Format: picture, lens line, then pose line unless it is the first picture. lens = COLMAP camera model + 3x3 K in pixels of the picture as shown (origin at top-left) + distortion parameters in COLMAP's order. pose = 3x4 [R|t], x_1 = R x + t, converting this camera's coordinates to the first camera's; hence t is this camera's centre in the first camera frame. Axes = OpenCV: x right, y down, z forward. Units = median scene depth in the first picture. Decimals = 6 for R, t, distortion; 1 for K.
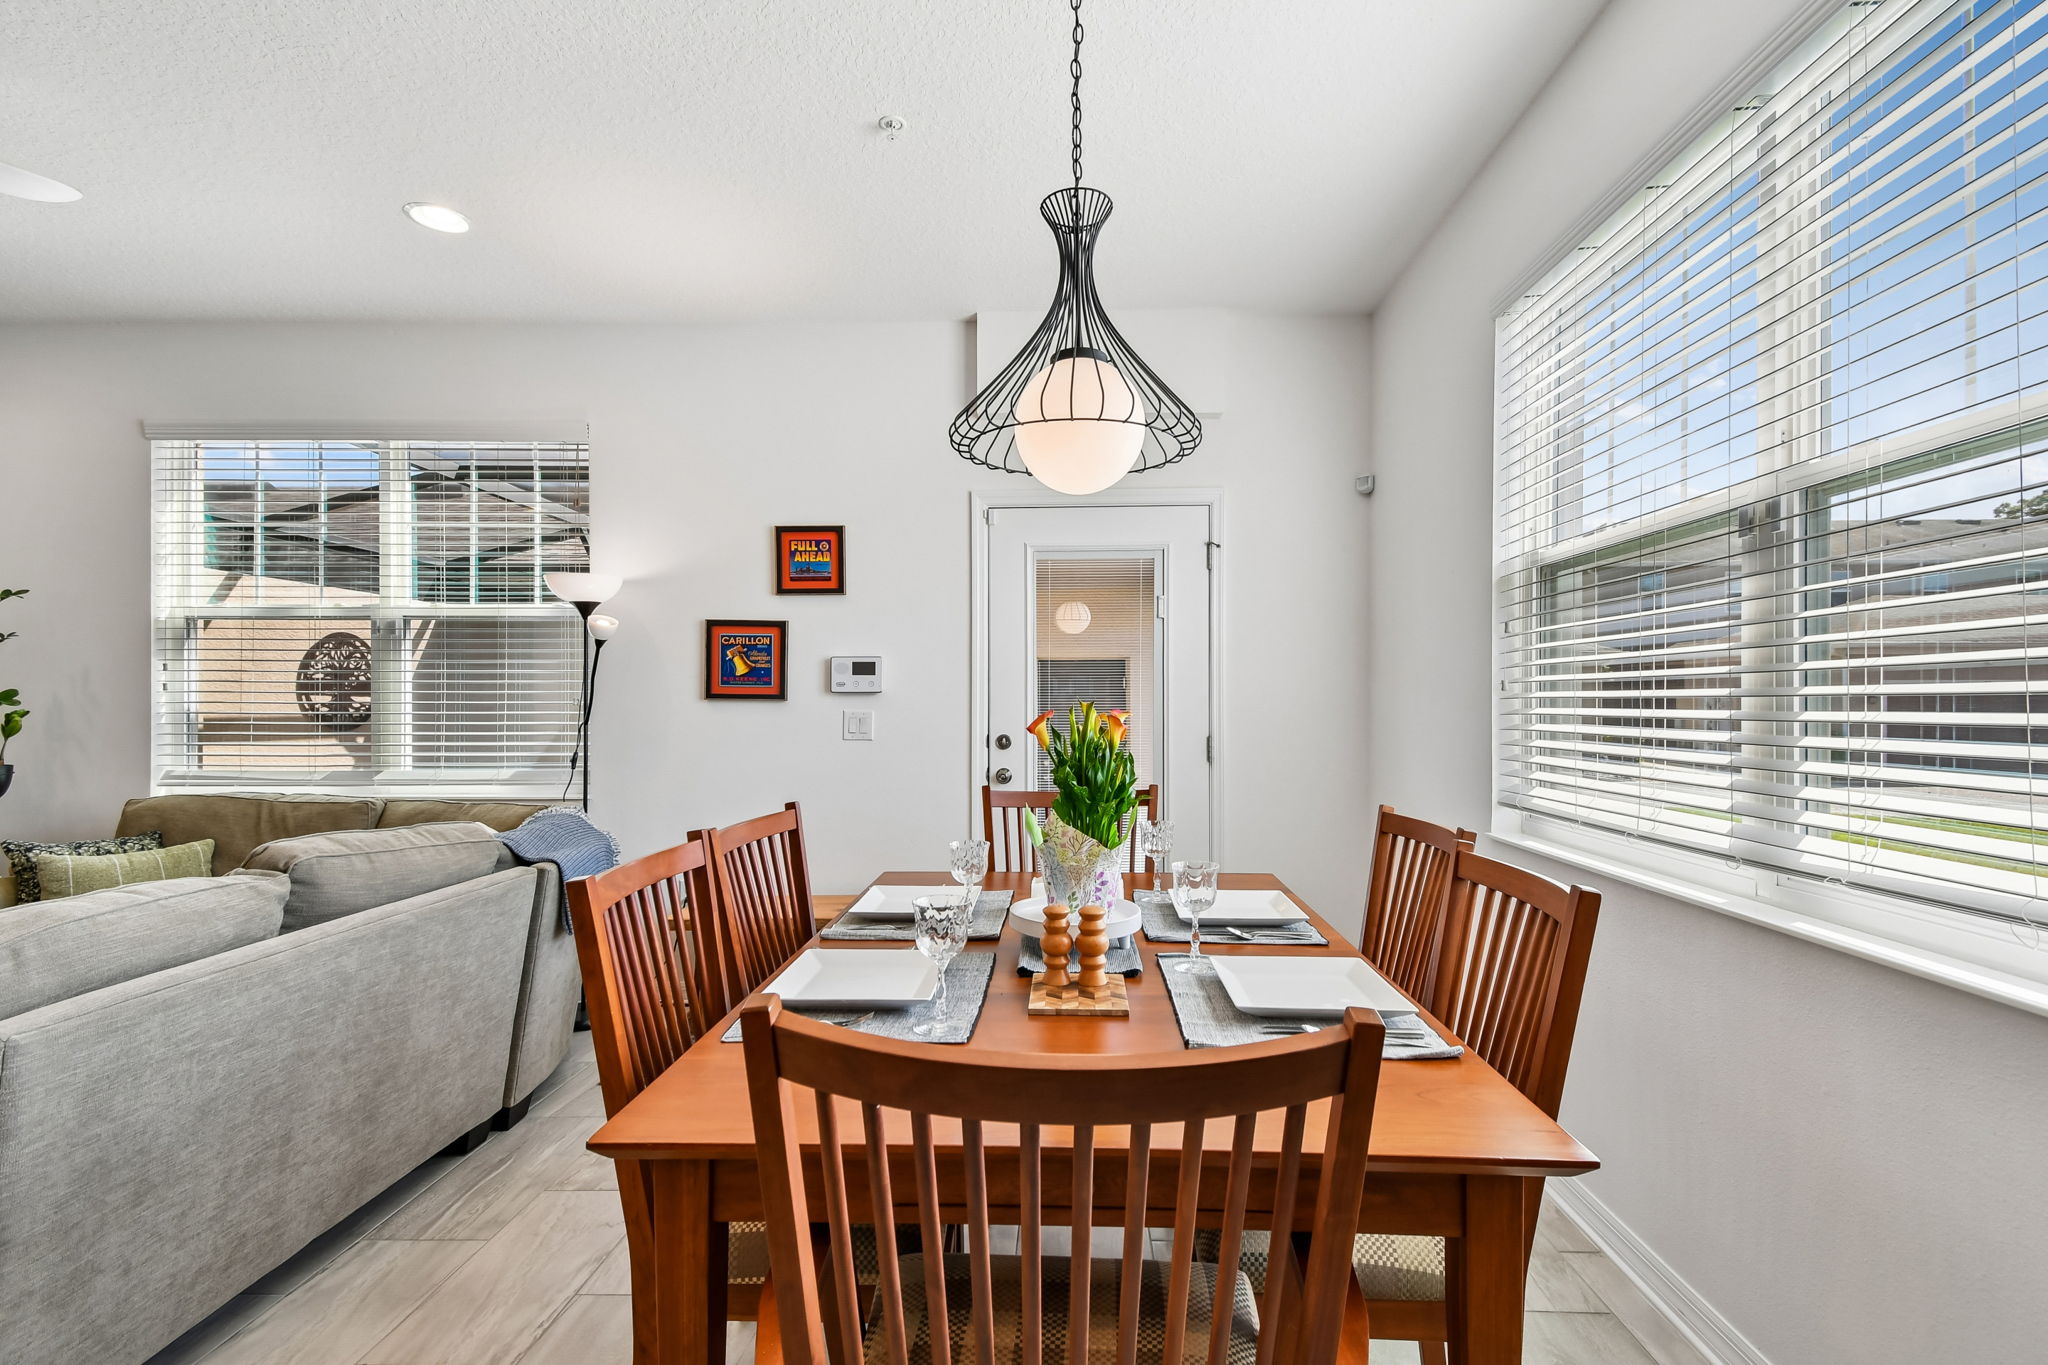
lens RADIAL K [[906.0, 0, 1026.9], [0, 906.0, 710.0], [0, 0, 1]] dist [0.027104, -0.016950]
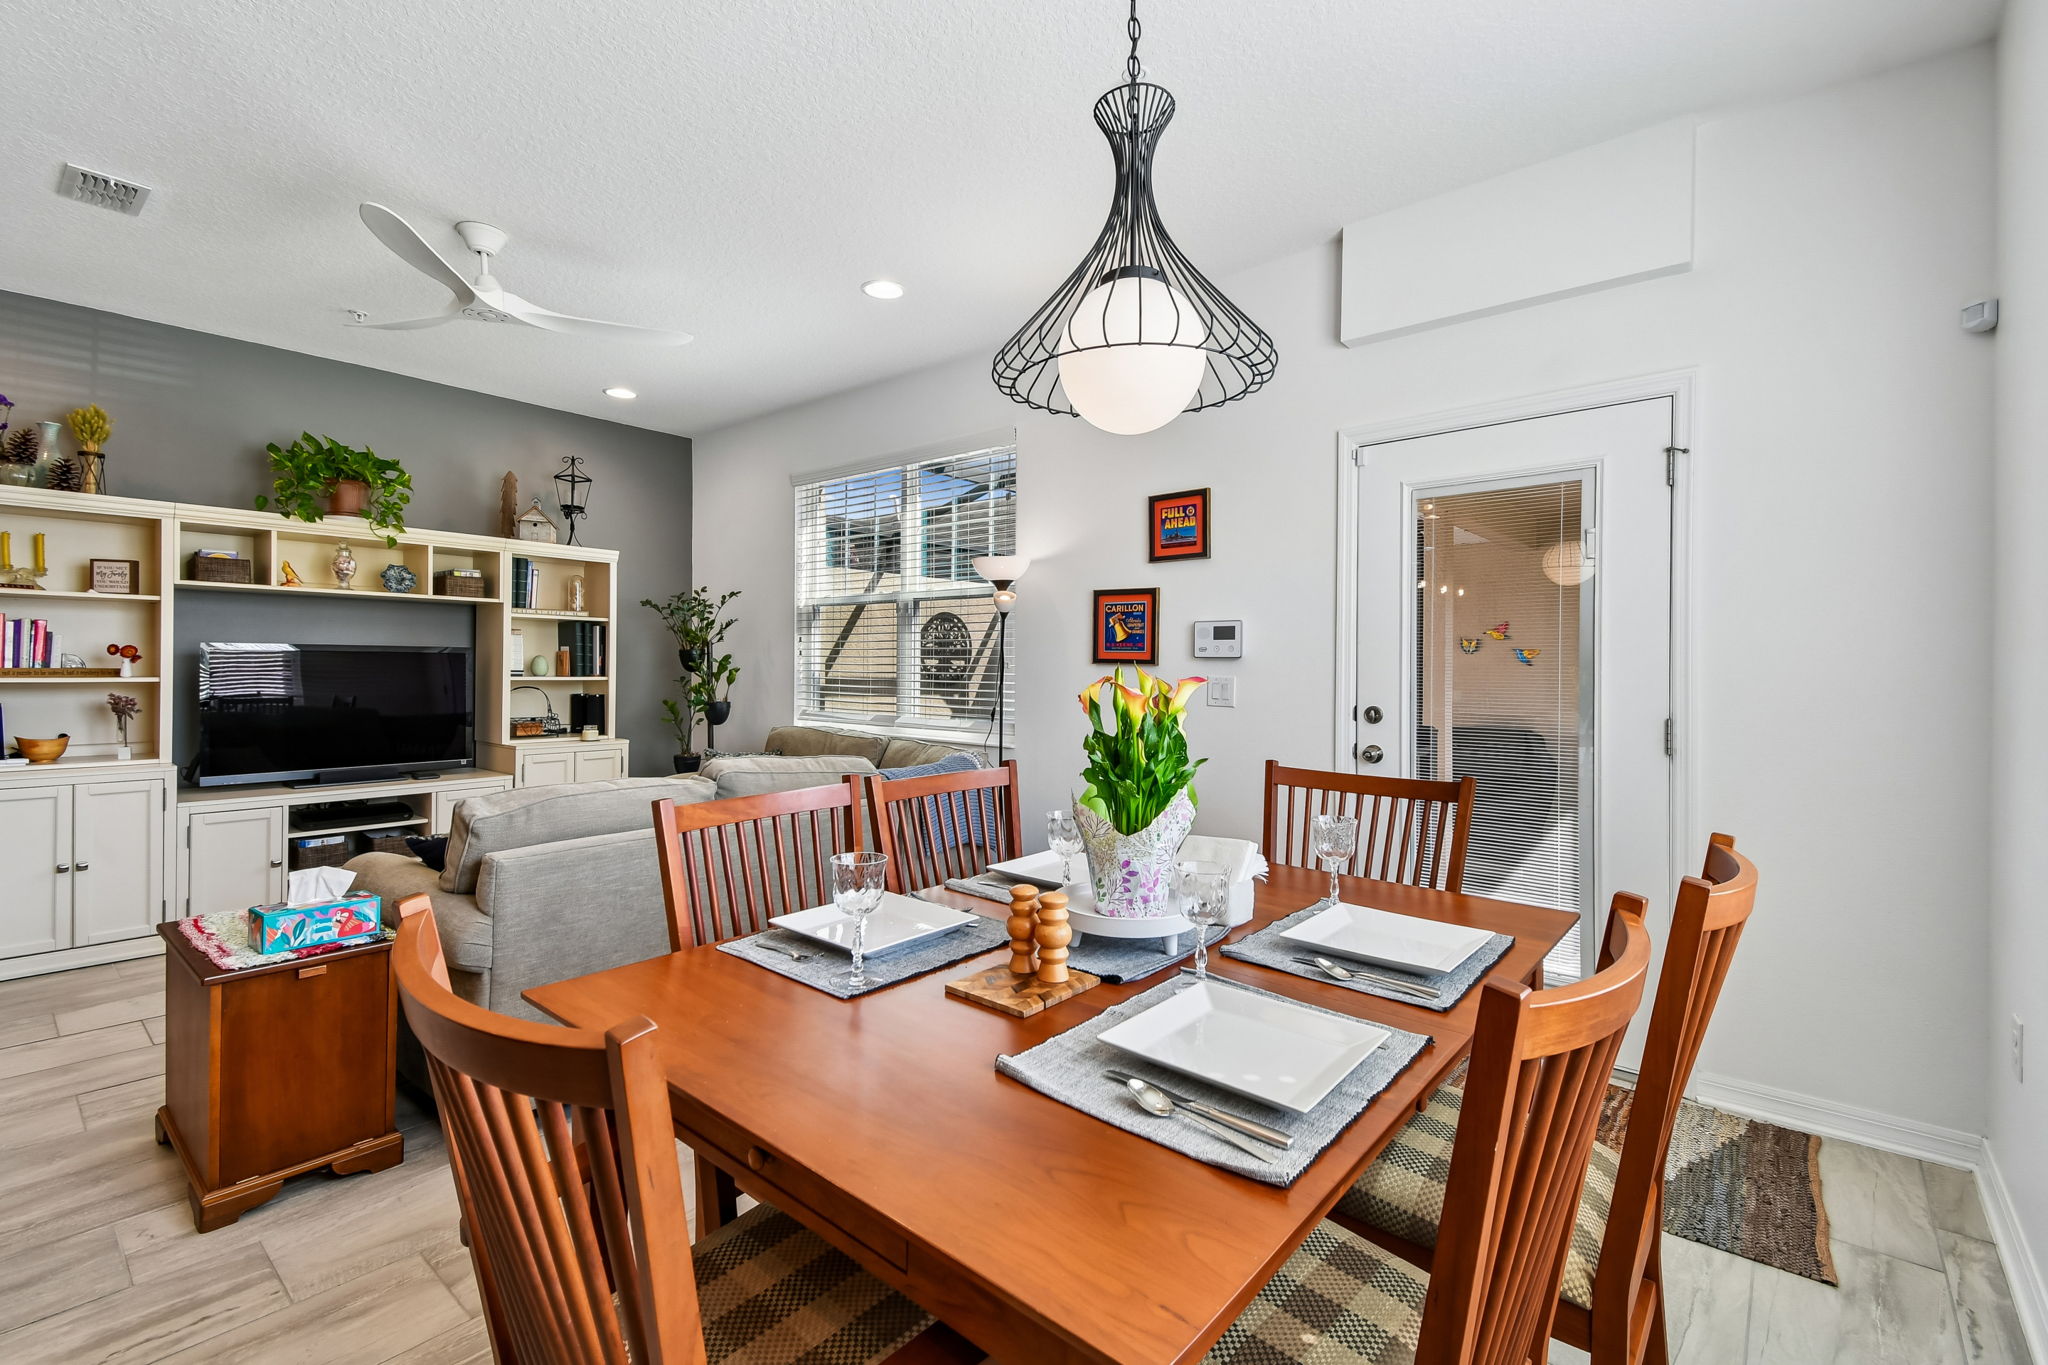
lens RADIAL K [[894.3, 0, 1021.3], [0, 894.3, 672.3], [0, 0, 1]] dist [0.040544, -0.022467]
pose [[0.768347, 0.012219, -0.639917, 0.266275], [-0.014276, 0.999896, 0.001952, -0.002287], [0.639875, 0.007635, 0.768441, 0.124769]]
